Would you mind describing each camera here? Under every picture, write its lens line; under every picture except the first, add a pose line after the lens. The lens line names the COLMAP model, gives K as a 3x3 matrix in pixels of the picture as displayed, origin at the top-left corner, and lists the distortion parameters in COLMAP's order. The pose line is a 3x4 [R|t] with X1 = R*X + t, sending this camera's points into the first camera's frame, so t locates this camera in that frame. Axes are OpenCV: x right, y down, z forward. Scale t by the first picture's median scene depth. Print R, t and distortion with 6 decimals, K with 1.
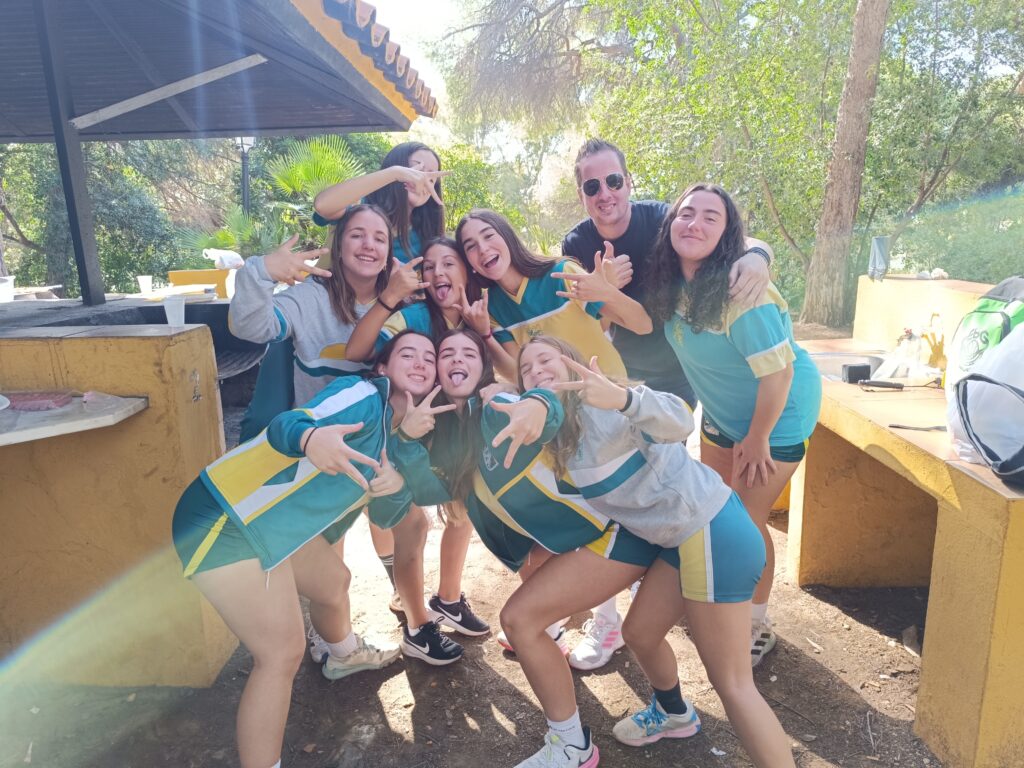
lens RADIAL K [[698.1, 0, 512.0], [0, 698.1, 384.0], [0, 0, 1]] dist [0.003074, -0.000210]
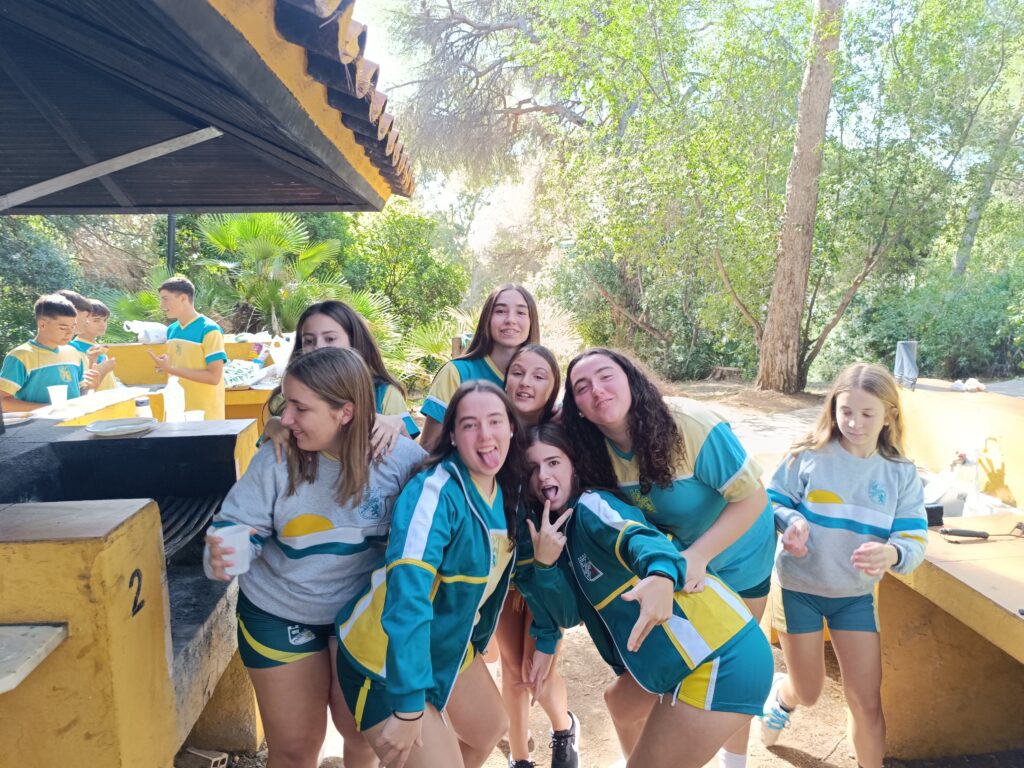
lens RADIAL K [[682.4, 0, 513.2], [0, 682.4, 366.2], [0, 0, 1]] dist [0.009691, -0.004362]
pose [[0.992997, -0.004899, 0.118036, -0.048752], [0.013504, 0.997298, -0.072212, -0.057525], [-0.117364, 0.073300, 0.990380, 0.076916]]
